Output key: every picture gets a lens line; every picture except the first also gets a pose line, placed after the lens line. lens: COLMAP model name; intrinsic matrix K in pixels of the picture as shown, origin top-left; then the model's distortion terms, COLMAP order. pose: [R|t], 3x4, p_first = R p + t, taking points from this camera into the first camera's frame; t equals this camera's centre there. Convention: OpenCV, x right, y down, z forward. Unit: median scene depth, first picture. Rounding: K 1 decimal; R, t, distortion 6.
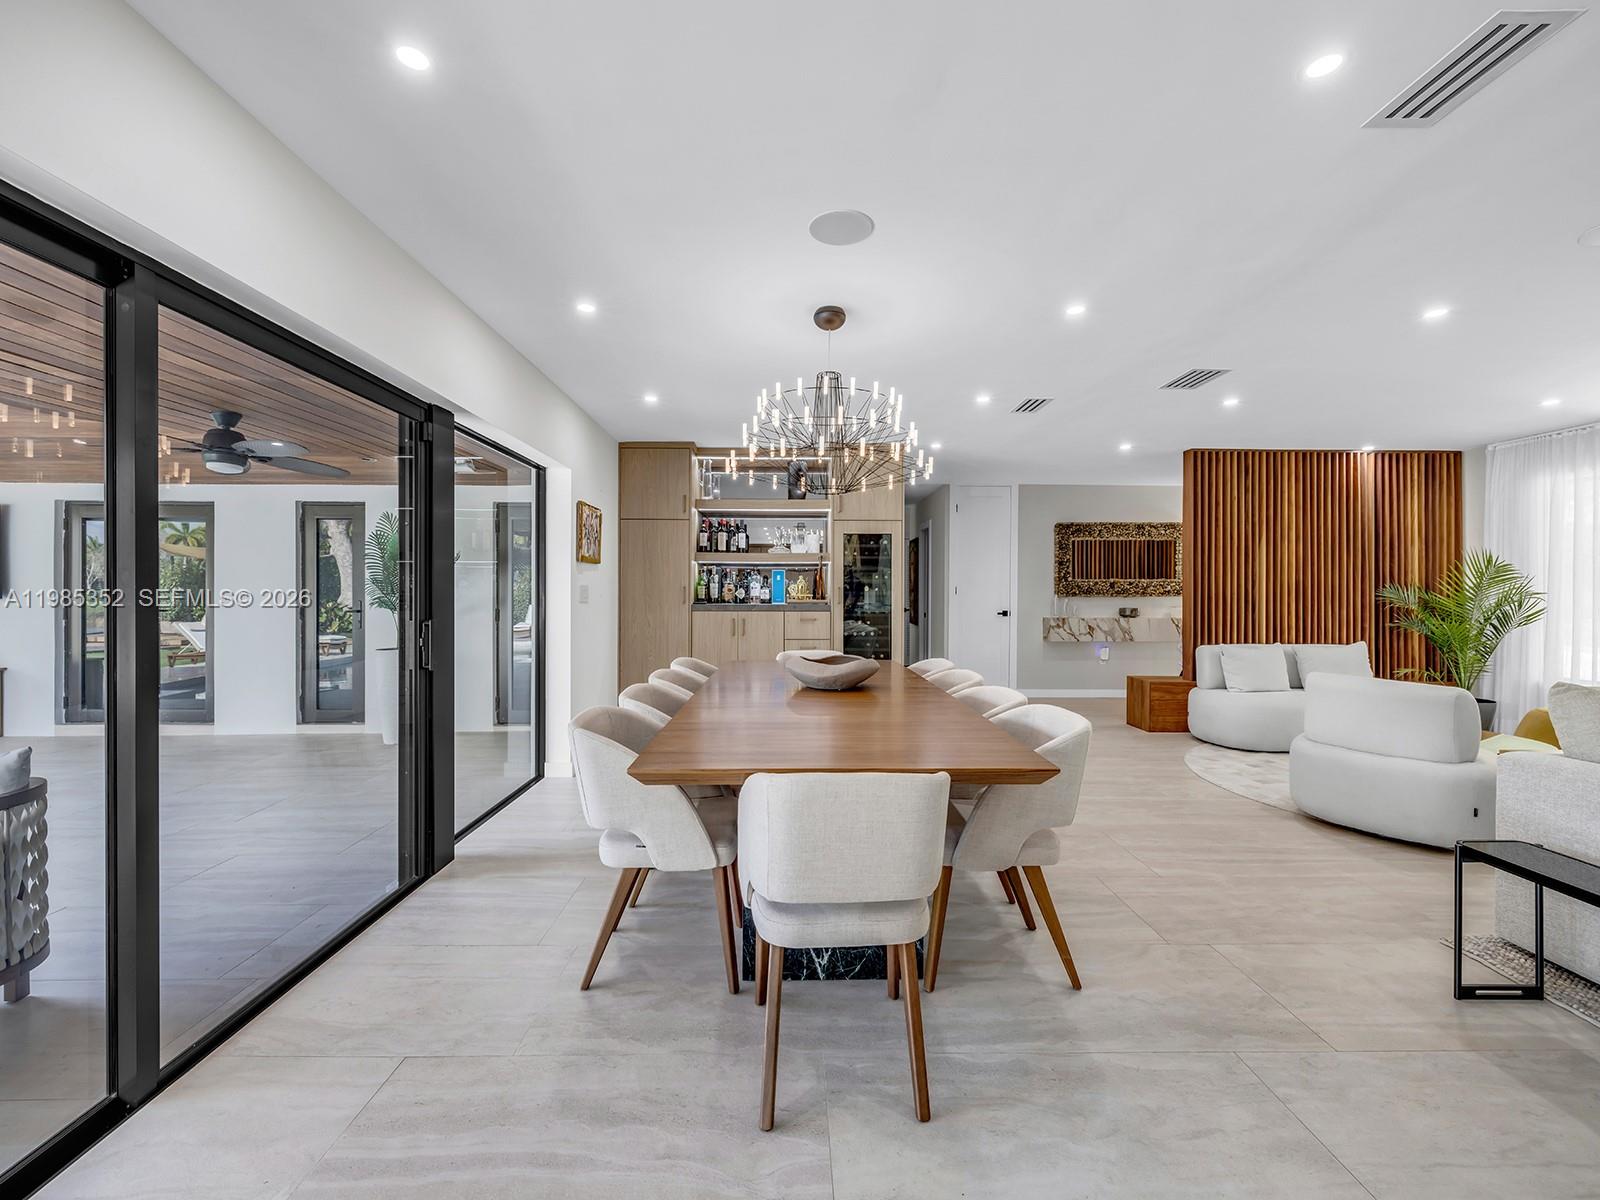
lens RADIAL K [[668.6, 0, 793.6], [0, 668.6, 600.0], [0, 0, 1]] dist [-0.000054, 0.000072]
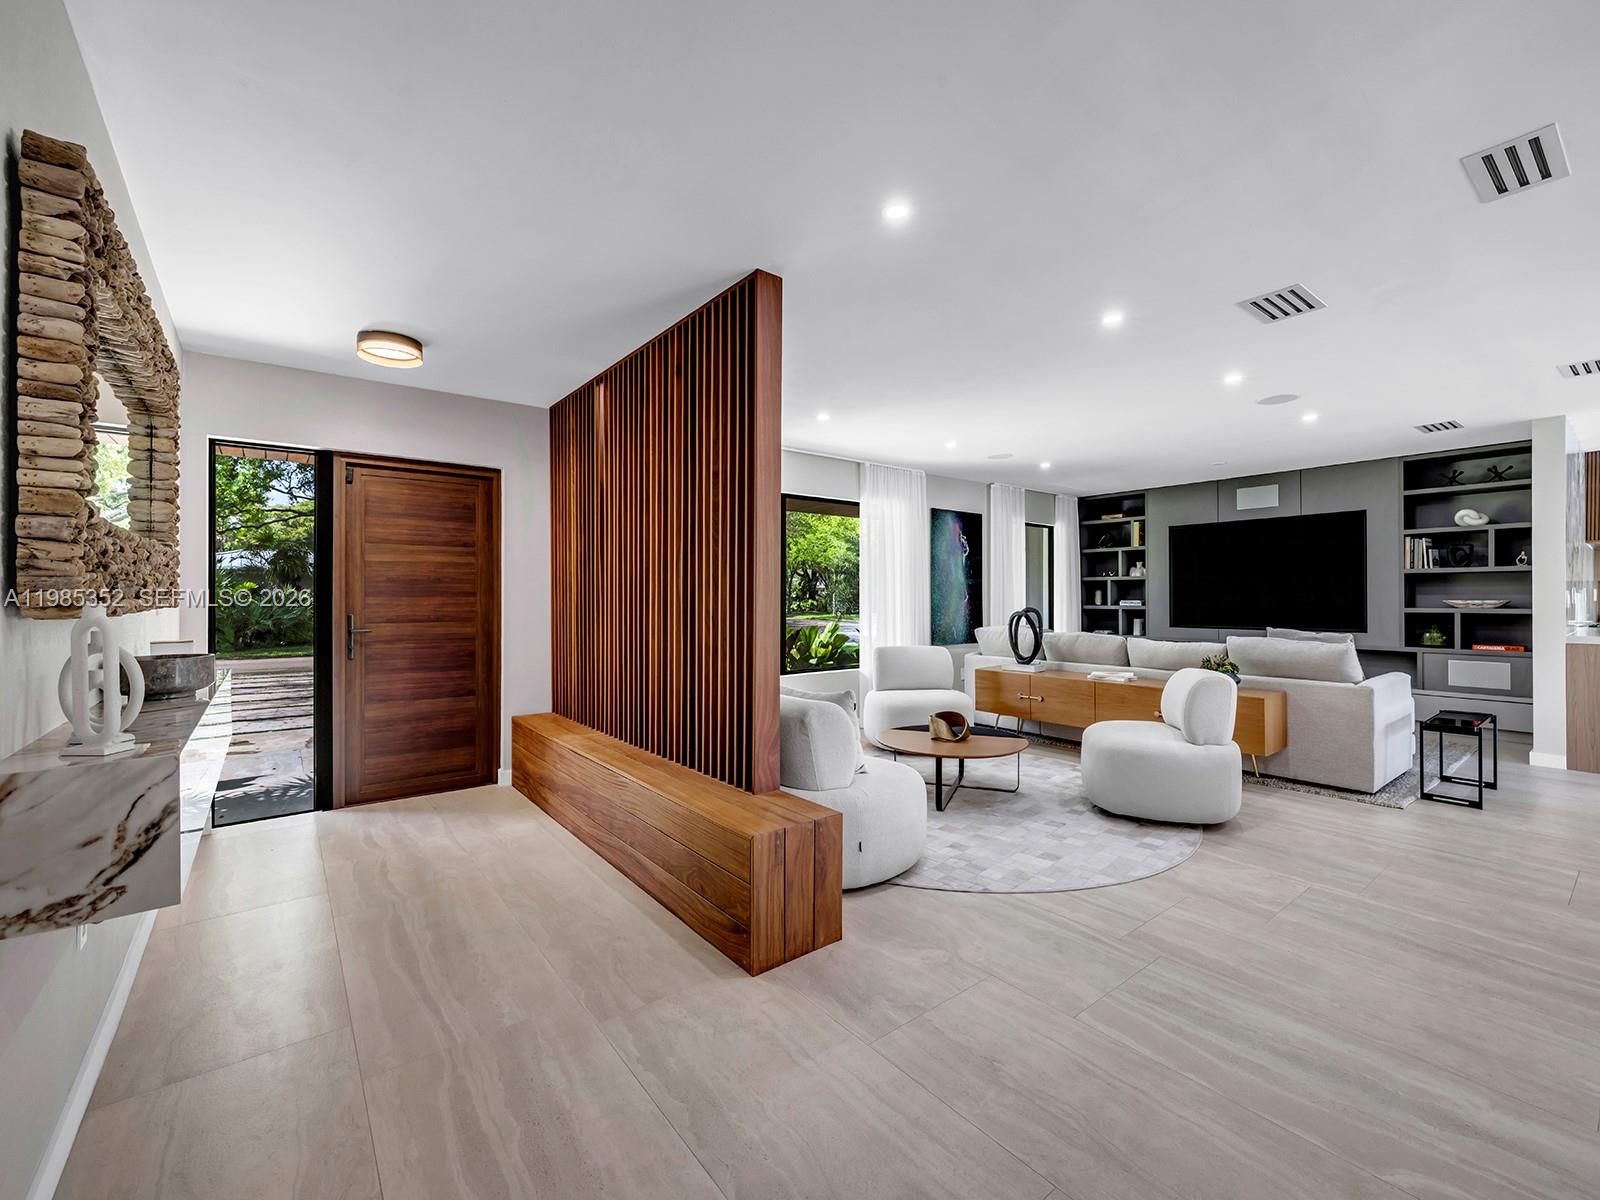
lens RADIAL K [[673.9, 0, 800.1], [0, 673.9, 593.3], [0, 0, 1]] dist [-0.000204, 0.000135]
pose [[-0.603757, 0.004925, 0.797153, 0.314426], [0.009151, 0.999958, 0.000752, -0.016229], [-0.797116, 0.007749, -0.603776, 1.807375]]
